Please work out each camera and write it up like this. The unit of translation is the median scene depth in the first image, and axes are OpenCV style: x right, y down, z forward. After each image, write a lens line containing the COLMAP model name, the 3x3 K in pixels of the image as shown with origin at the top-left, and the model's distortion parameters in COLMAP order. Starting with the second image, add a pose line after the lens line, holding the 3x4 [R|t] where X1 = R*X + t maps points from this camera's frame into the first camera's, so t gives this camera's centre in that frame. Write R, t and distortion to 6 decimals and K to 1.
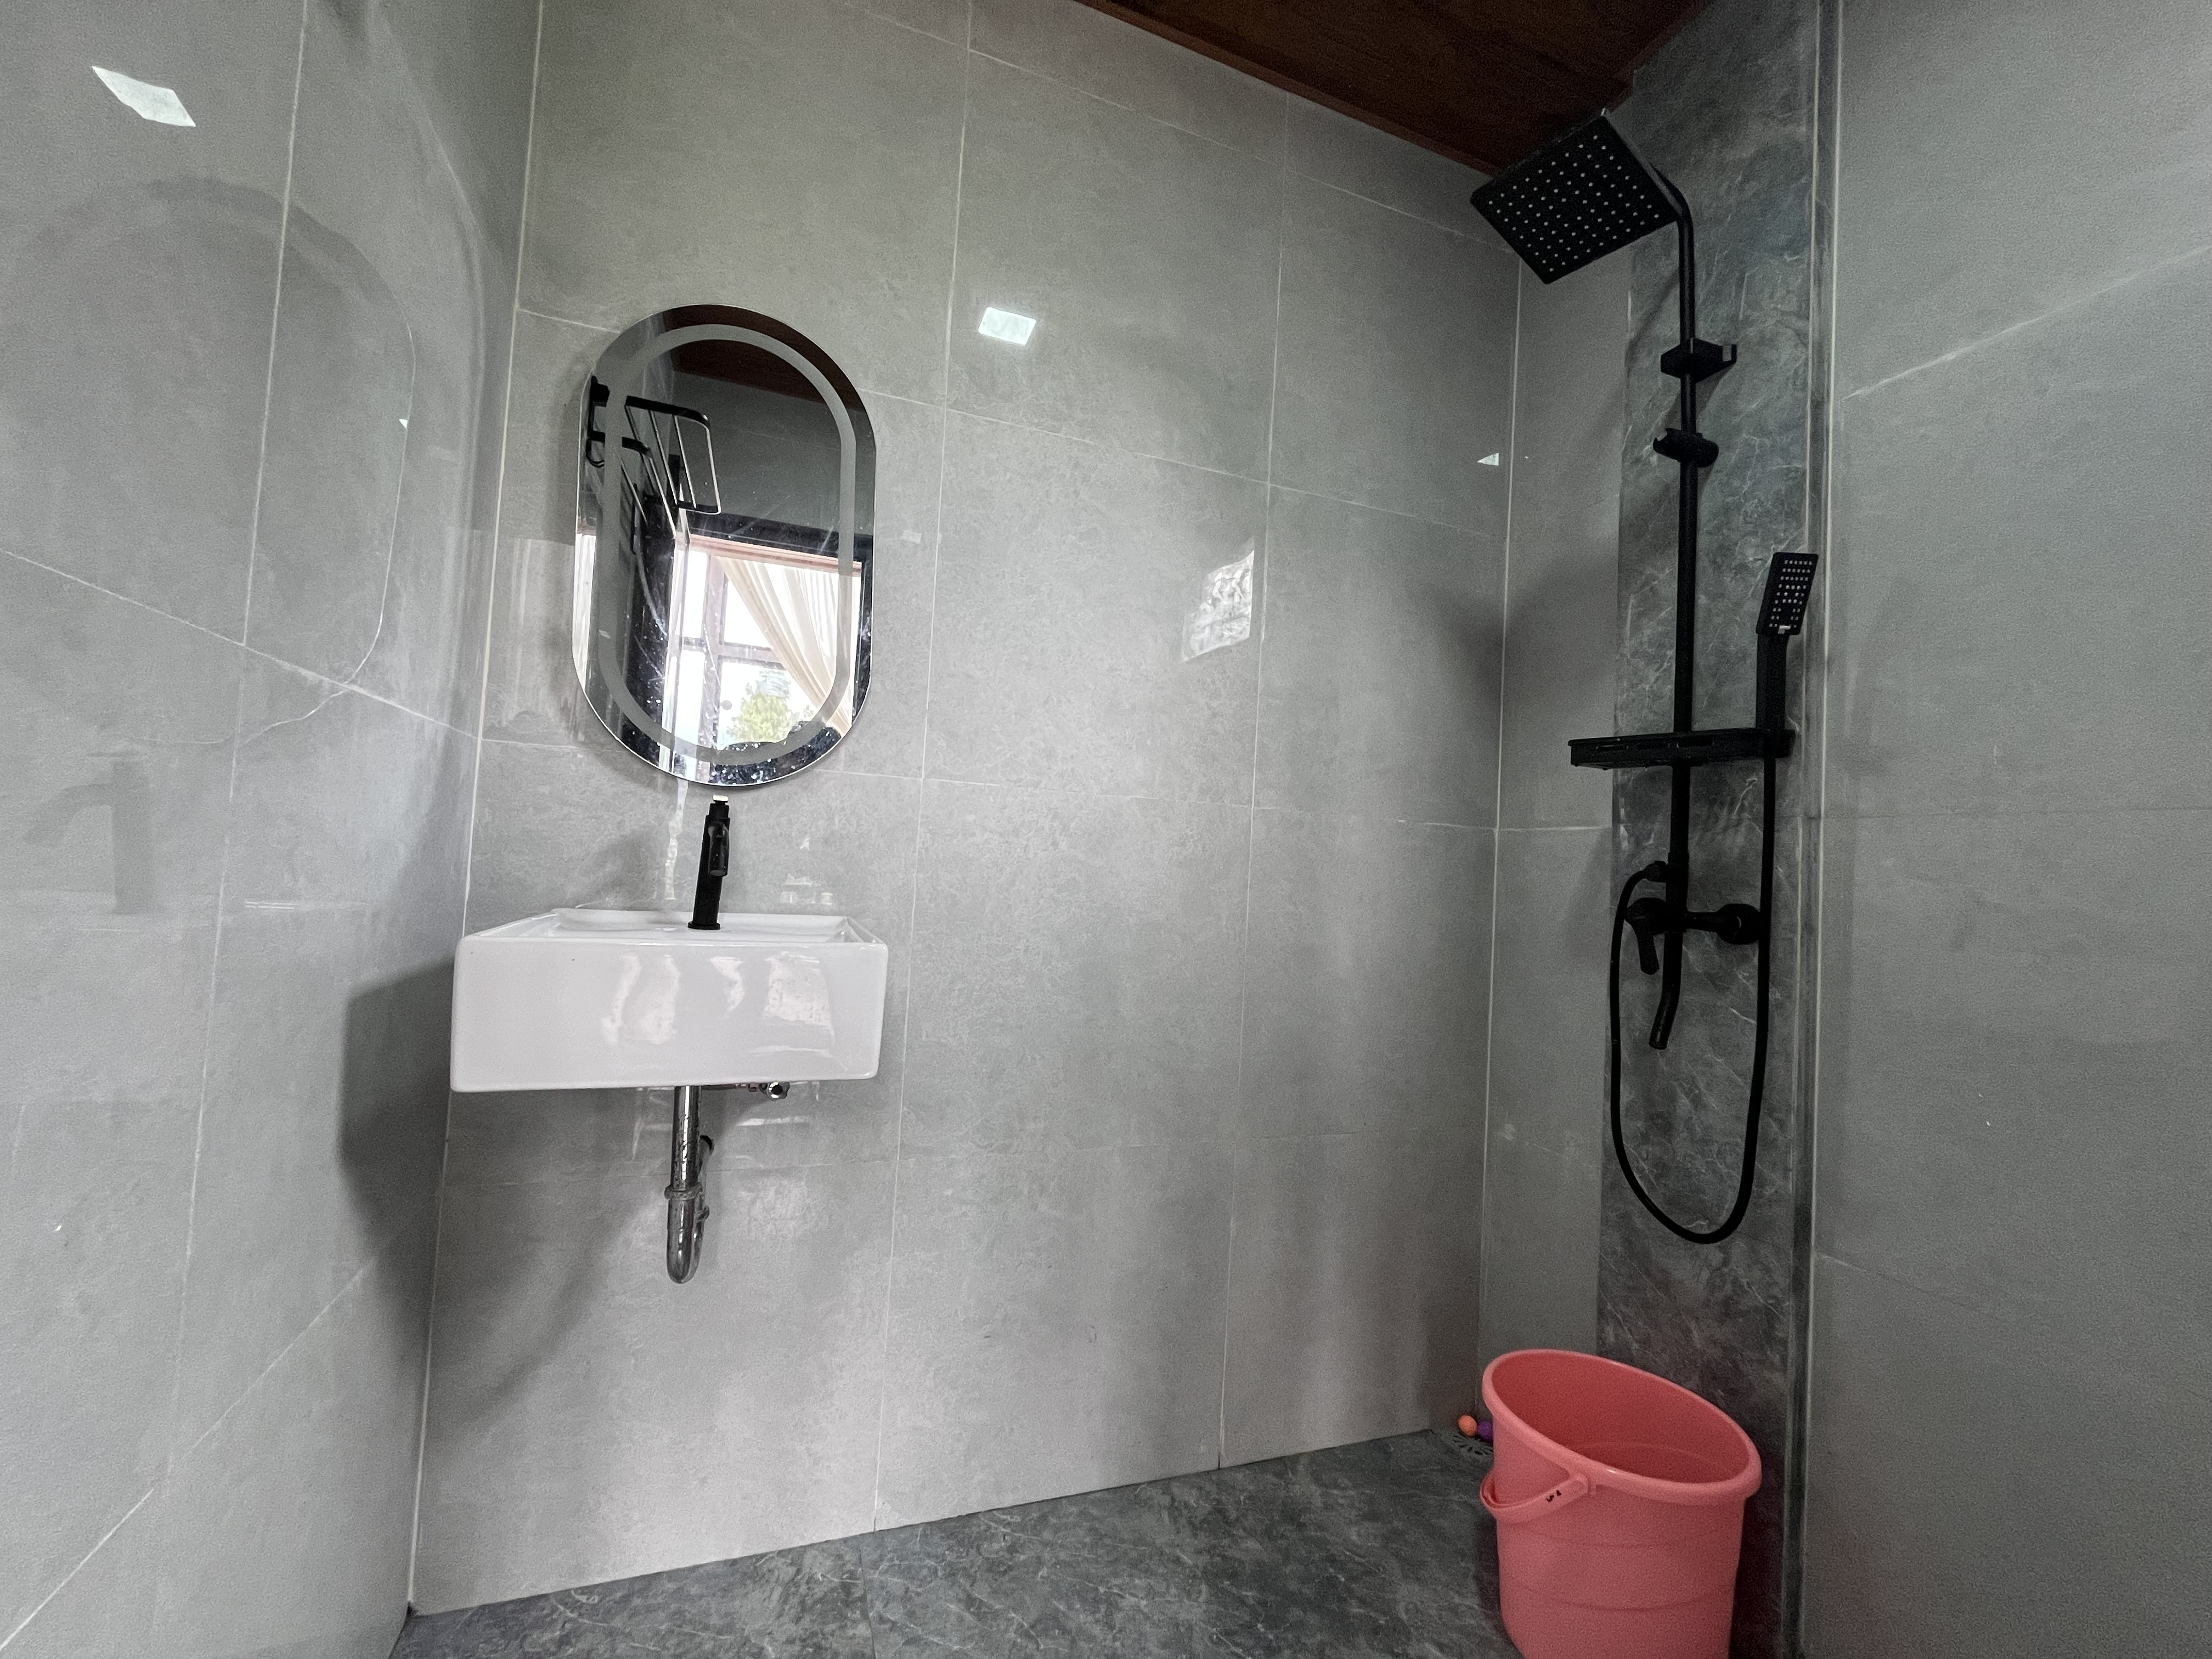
lens RADIAL K [[891.8, 0, 1098.5], [0, 891.8, 833.8], [0, 0, 1]] dist [-0.000882, -0.000754]
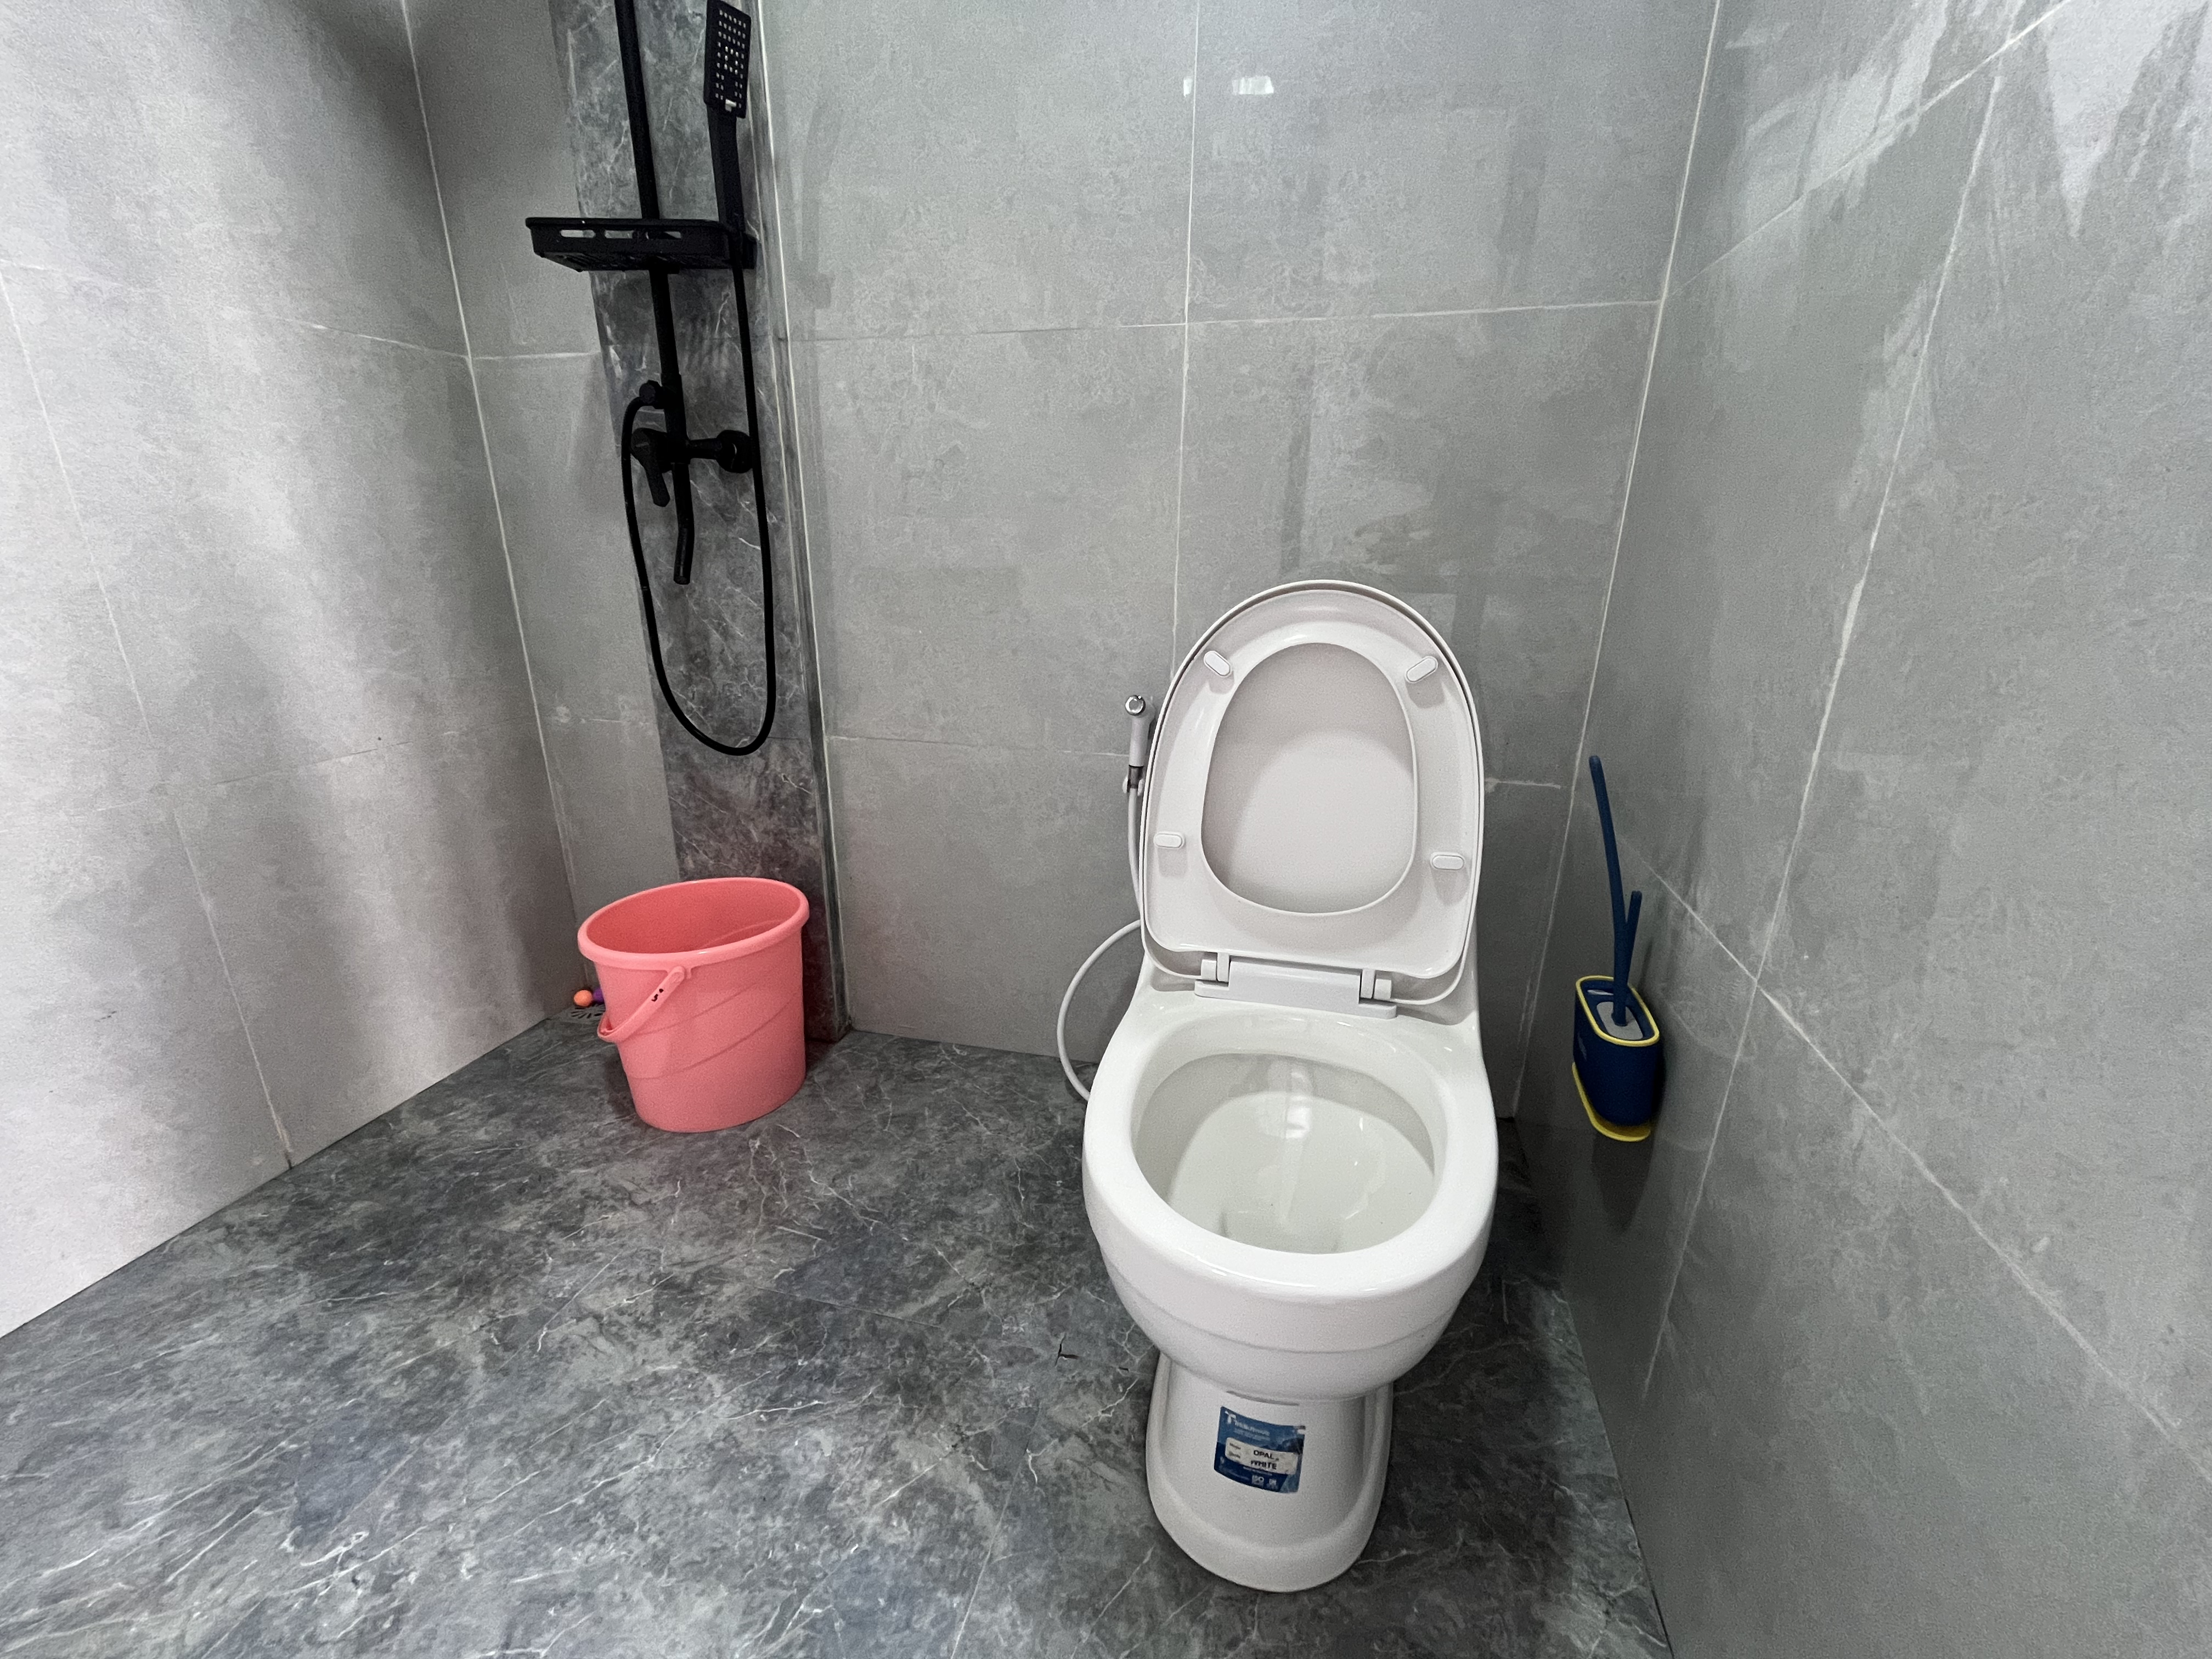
lens RADIAL K [[891.8, 0, 1088.2], [0, 891.8, 831.0], [0, 0, 1]] dist [-0.000882, -0.000754]
pose [[0.578020, -0.305816, 0.756551, 0.036651], [-0.007247, 0.925160, 0.379508, 0.110351], [-0.815991, -0.224845, 0.532545, 0.014639]]
